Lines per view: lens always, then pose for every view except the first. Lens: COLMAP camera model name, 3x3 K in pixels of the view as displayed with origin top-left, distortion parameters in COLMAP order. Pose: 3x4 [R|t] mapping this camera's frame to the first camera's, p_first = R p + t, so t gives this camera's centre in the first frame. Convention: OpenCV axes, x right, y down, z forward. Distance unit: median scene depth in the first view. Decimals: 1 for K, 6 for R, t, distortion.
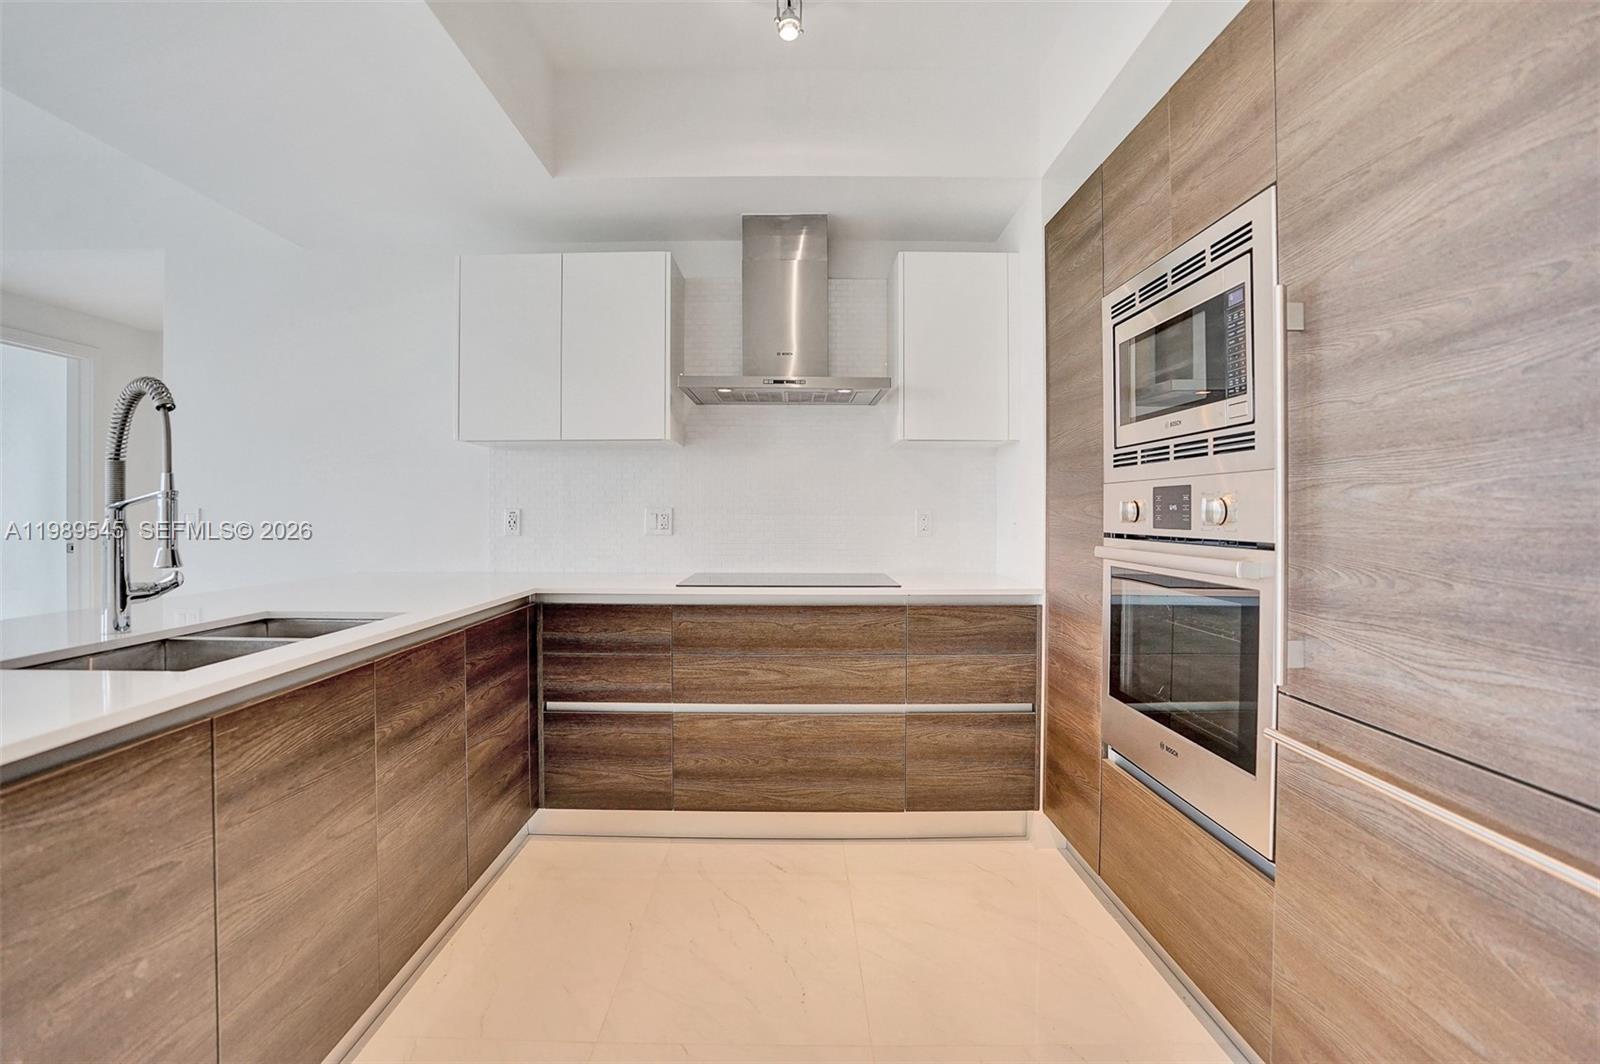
lens RADIAL K [[772.9, 0, 793.2], [0, 772.9, 514.8], [0, 0, 1]] dist [-0.043222, 0.014375]
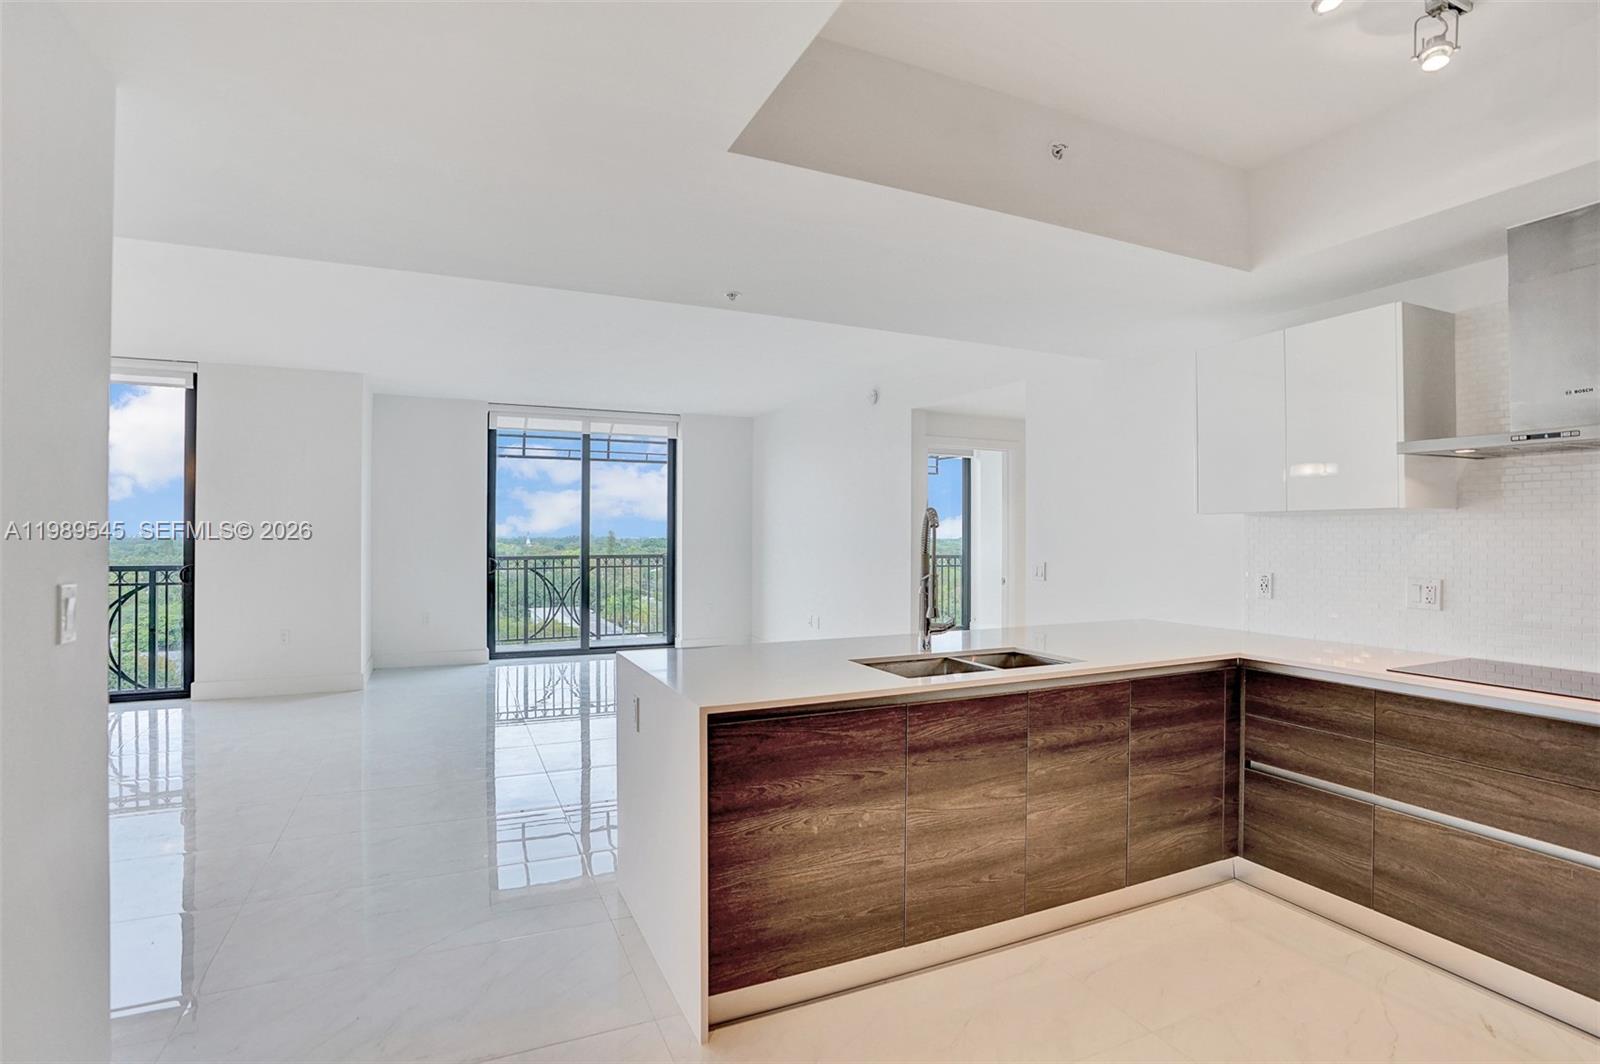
lens RADIAL K [[772.9, 0, 768.7], [0, 772.9, 532.1], [0, 0, 1]] dist [-0.043222, 0.014375]
pose [[0.400537, -0.008801, -0.916238, 0.468198], [0.000375, 0.999955, -0.009441, -0.079597], [0.916280, 0.003438, 0.400523, -0.052332]]
